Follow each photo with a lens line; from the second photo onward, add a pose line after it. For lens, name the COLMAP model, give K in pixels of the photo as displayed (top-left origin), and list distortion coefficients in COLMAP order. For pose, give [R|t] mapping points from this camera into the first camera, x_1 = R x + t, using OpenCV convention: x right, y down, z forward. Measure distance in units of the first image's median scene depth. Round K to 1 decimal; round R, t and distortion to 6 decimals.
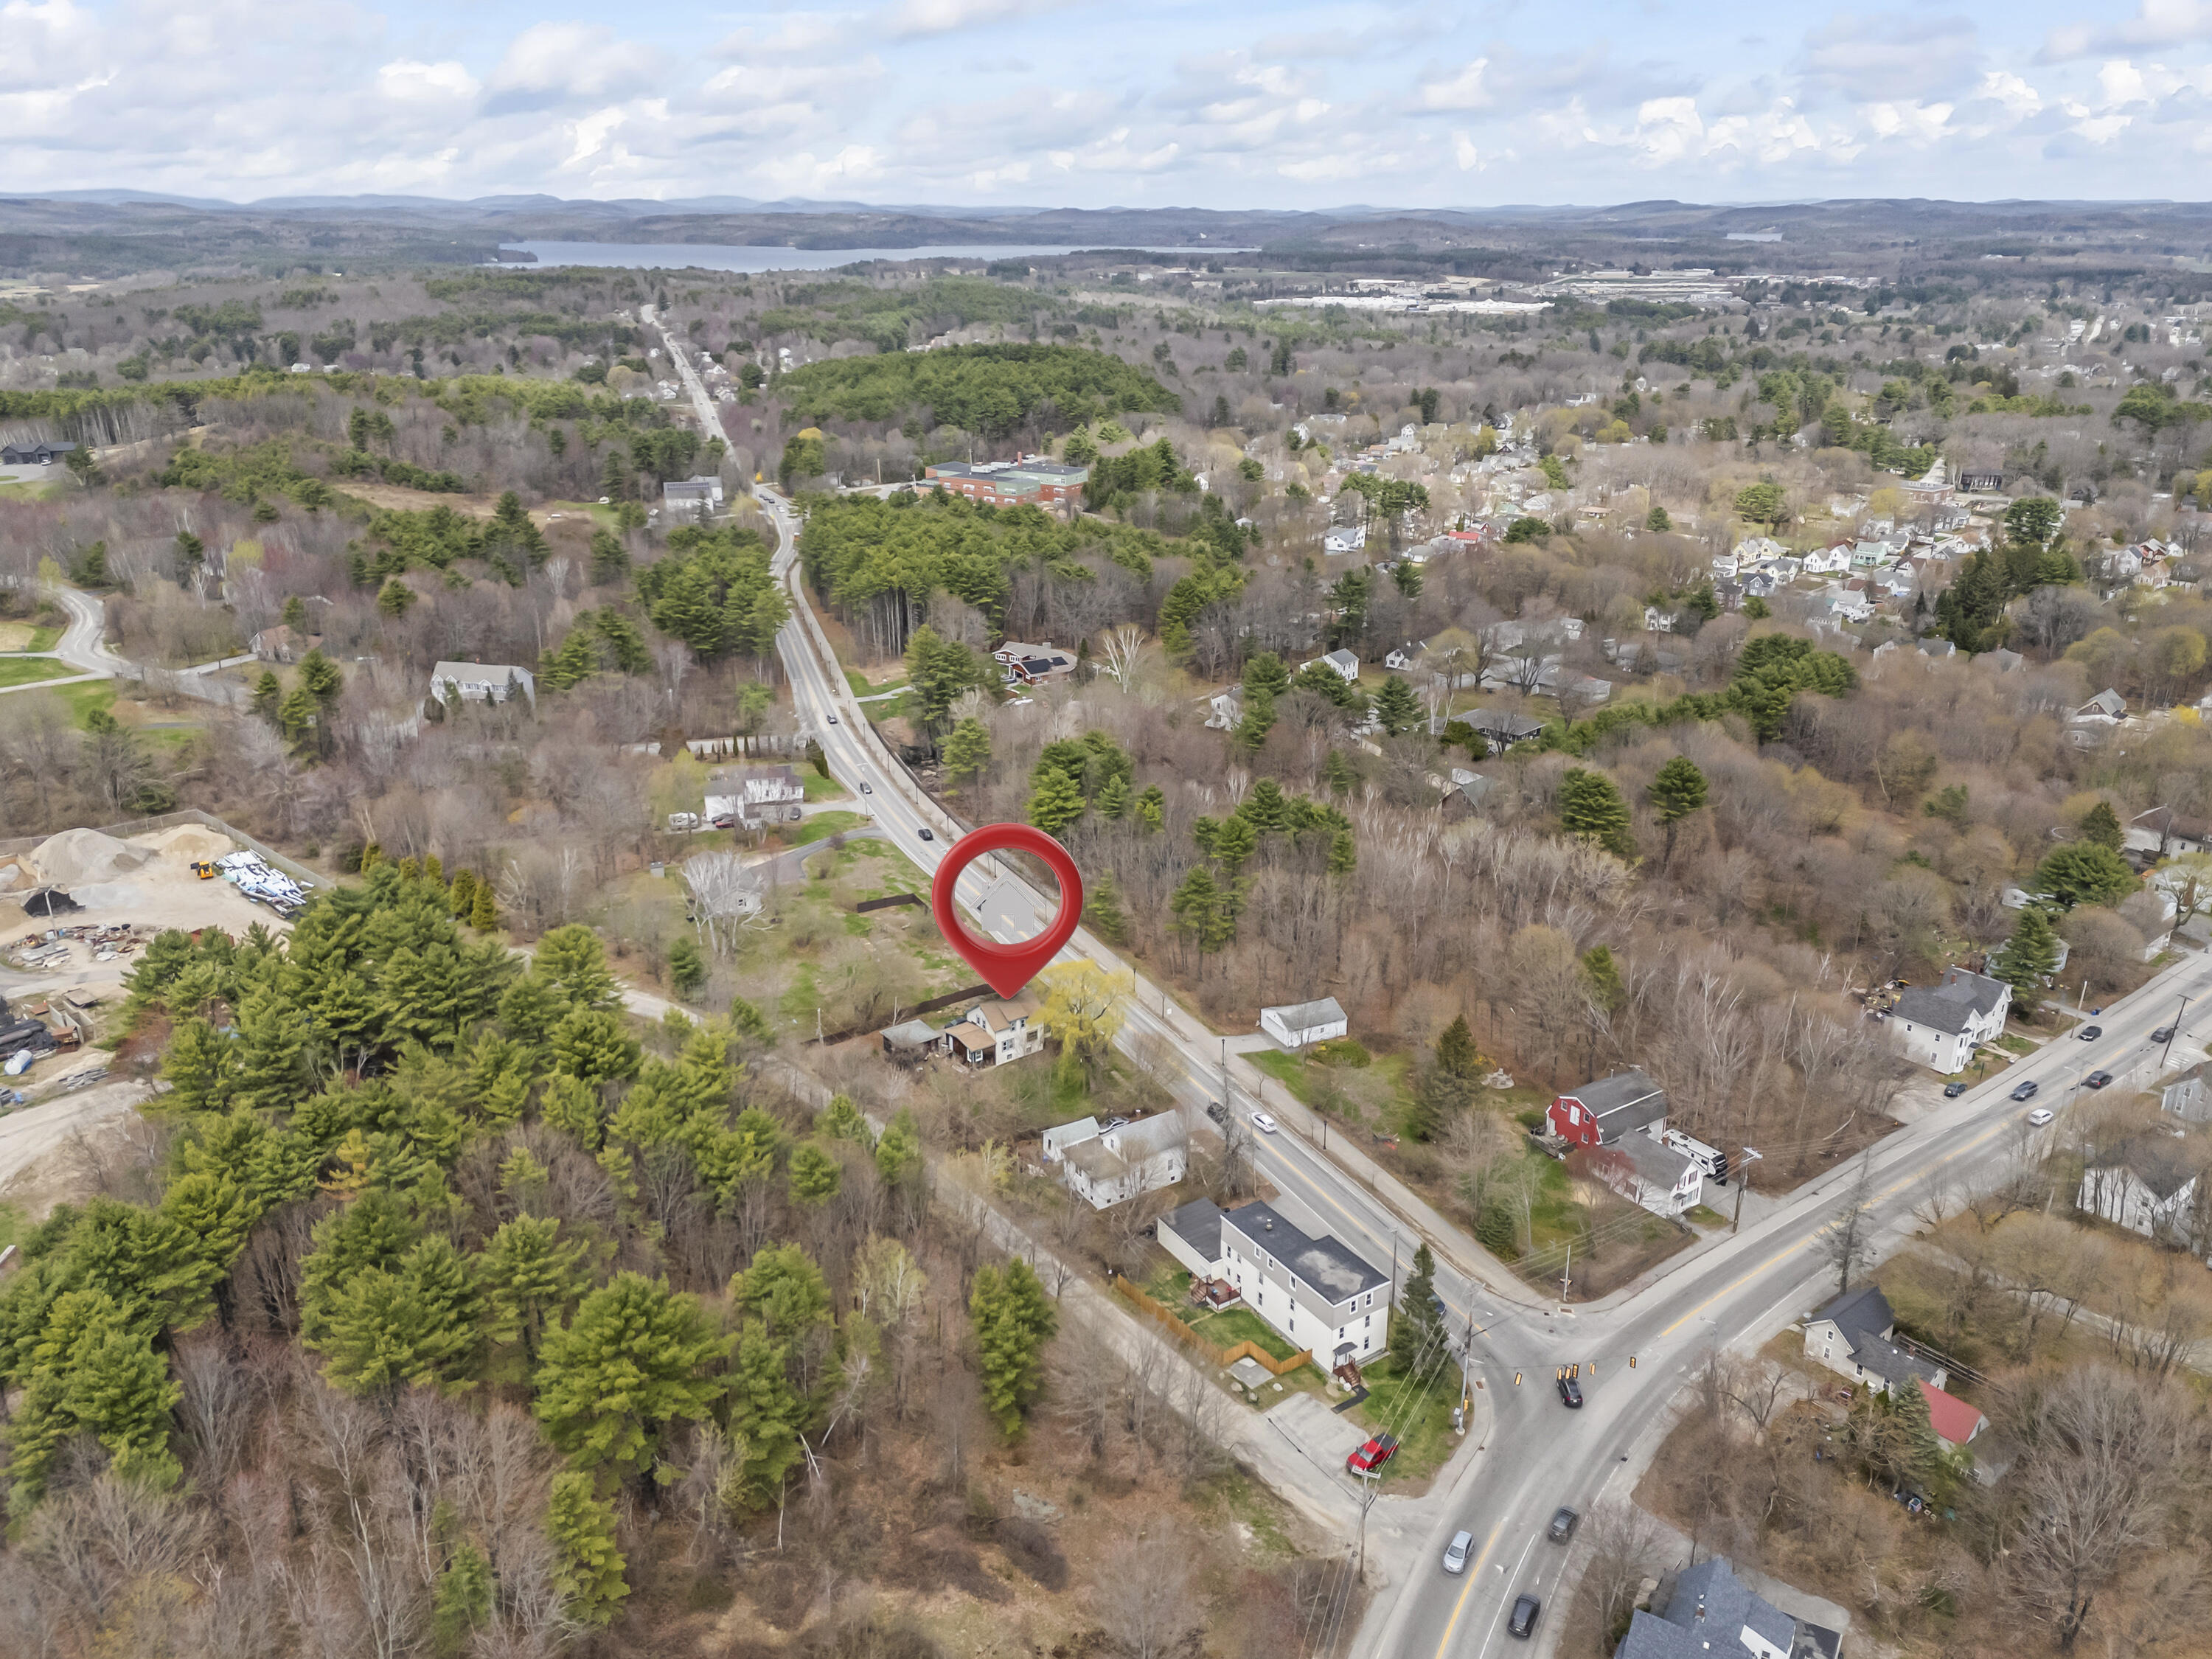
lens RADIAL K [[1624.8, 0, 1109.9], [0, 1624.8, 815.4], [0, 0, 1]] dist [0.096681, -0.112613]
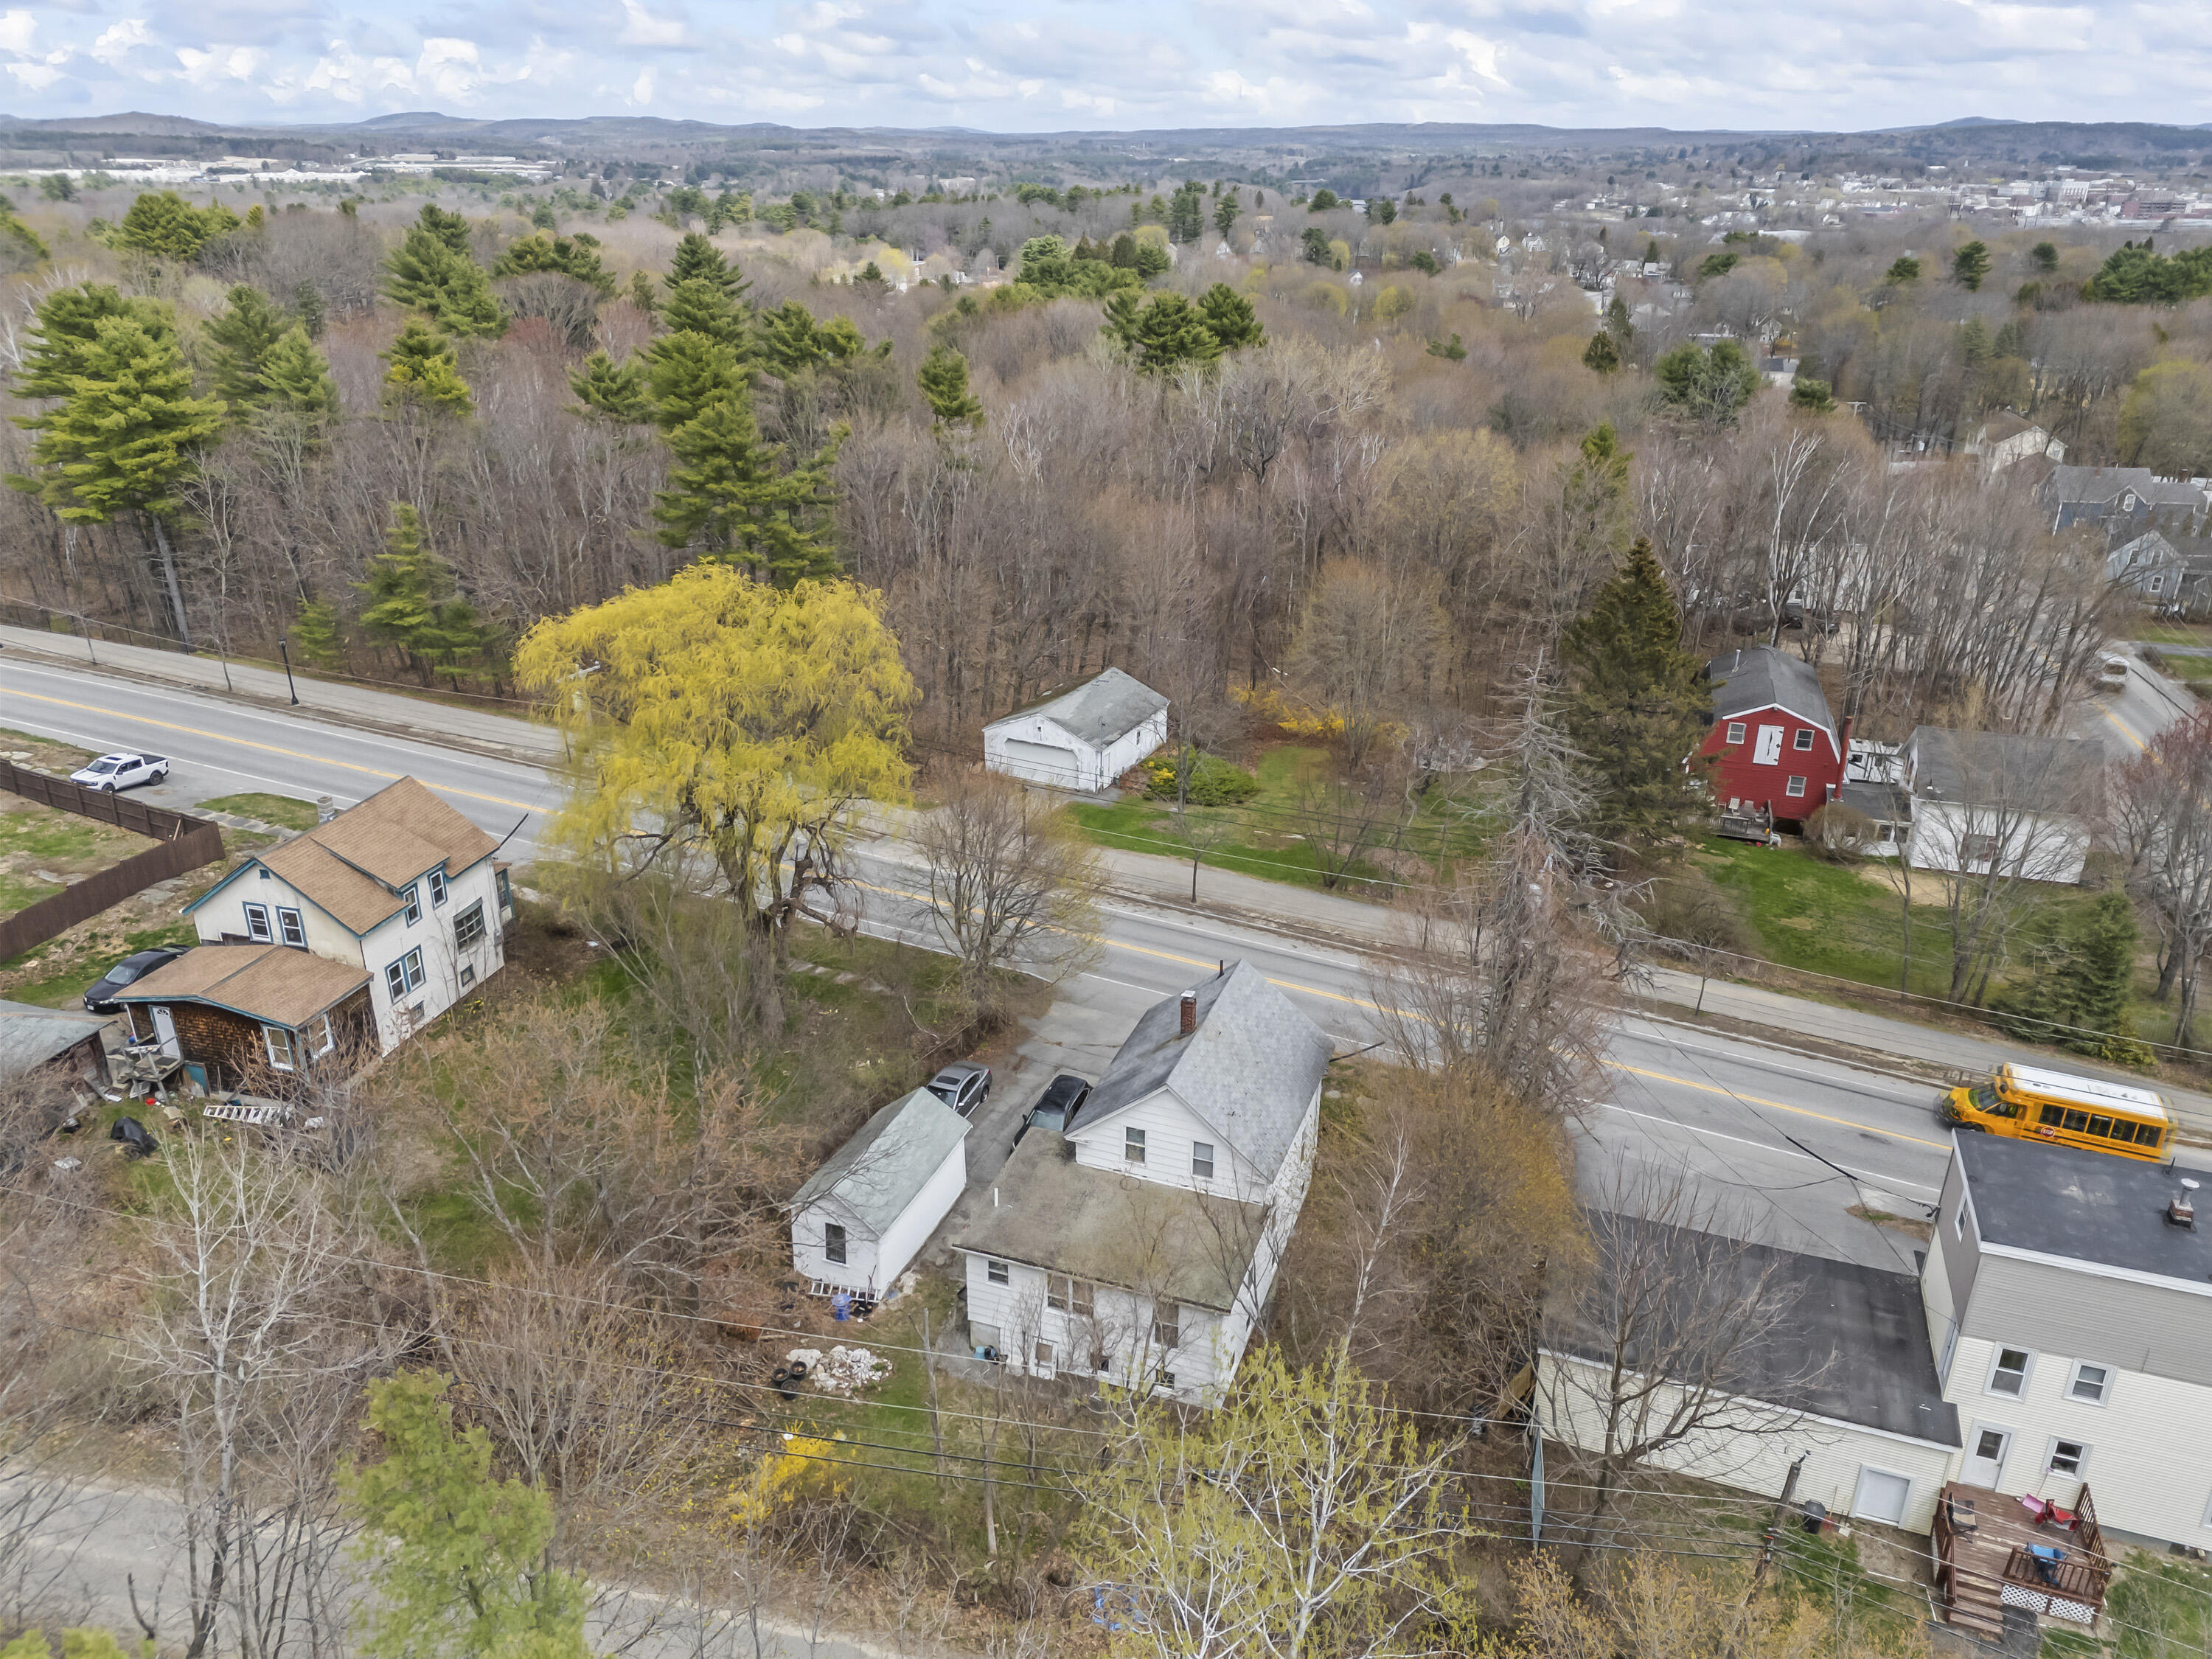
lens RADIAL K [[1614.5, 0, 1110.8], [0, 1614.5, 838.5], [0, 0, 1]] dist [0.081481, -0.081271]
pose [[0.789751, -0.241488, 0.563895, -0.112933], [0.202185, 0.970358, 0.132391, 0.100224], [-0.579151, 0.009455, 0.815166, 0.665503]]
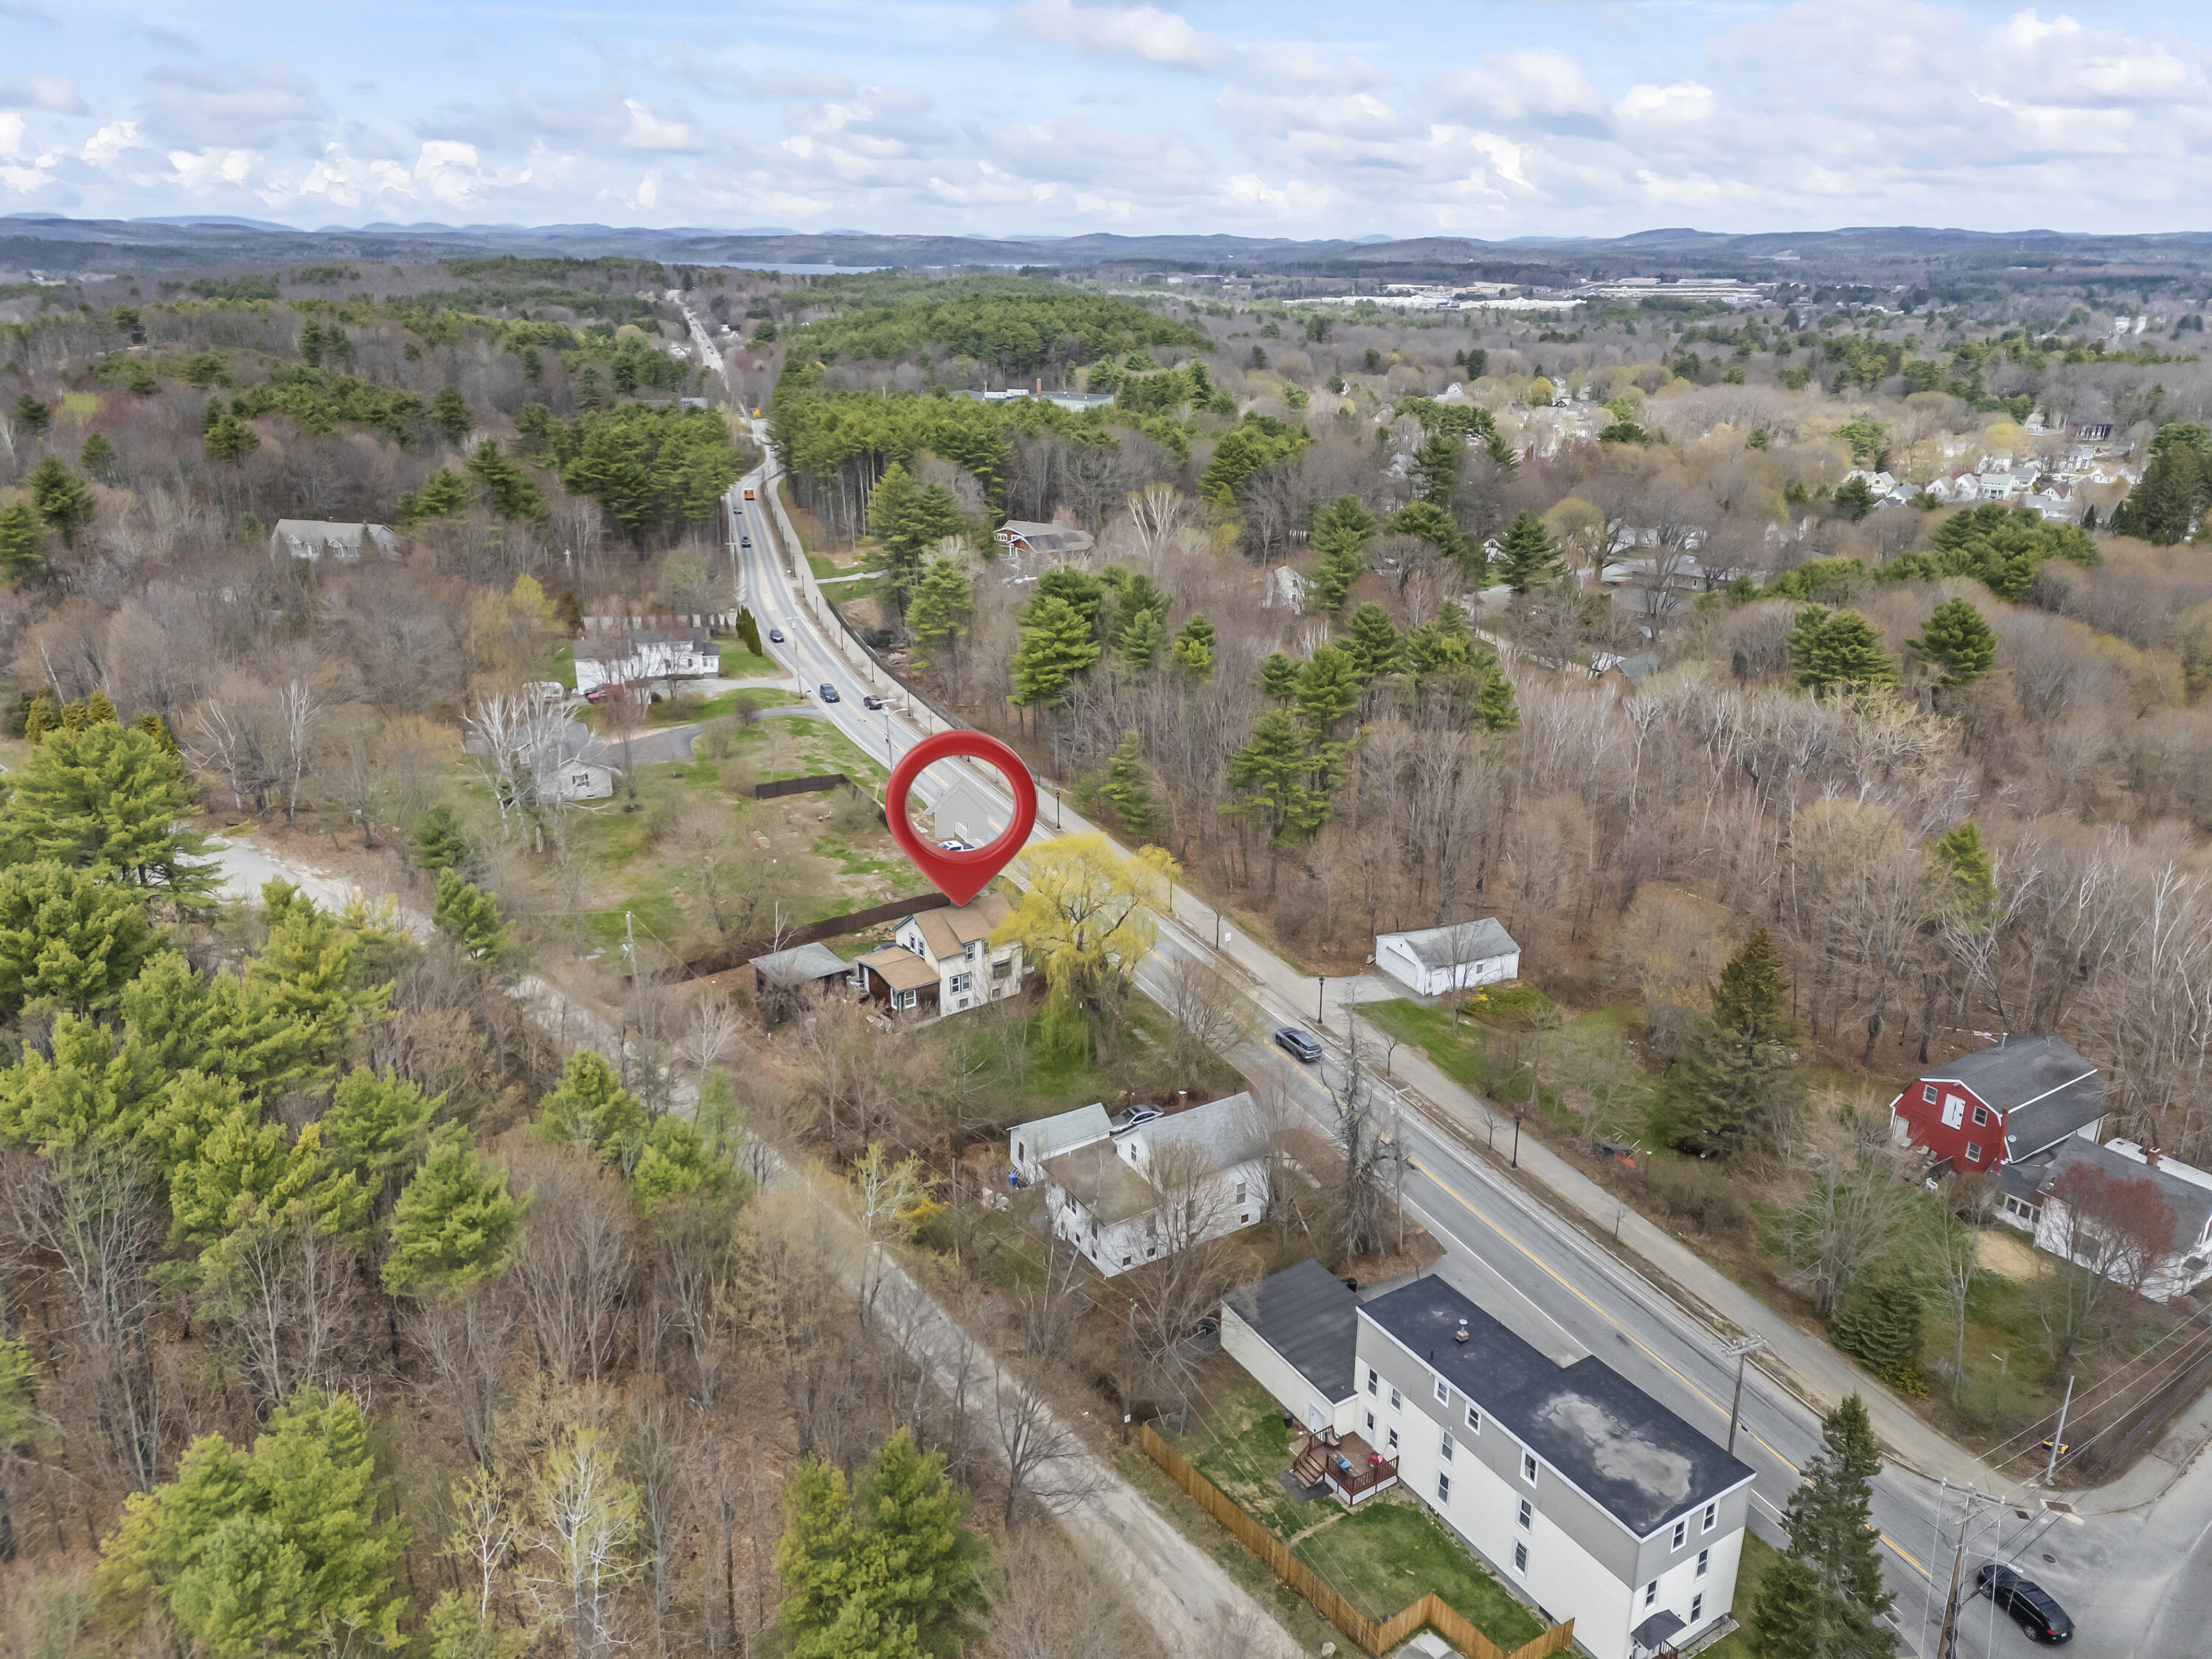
lens RADIAL K [[1596.5, 0, 1104.2], [0, 1596.5, 810.3], [0, 0, 1]] dist [0.071215, -0.067744]
pose [[0.999780, 0.007854, -0.019426, 0.000815], [-0.007948, 0.999957, -0.004810, 0.075727], [0.019387, 0.004964, 0.999800, 0.392369]]
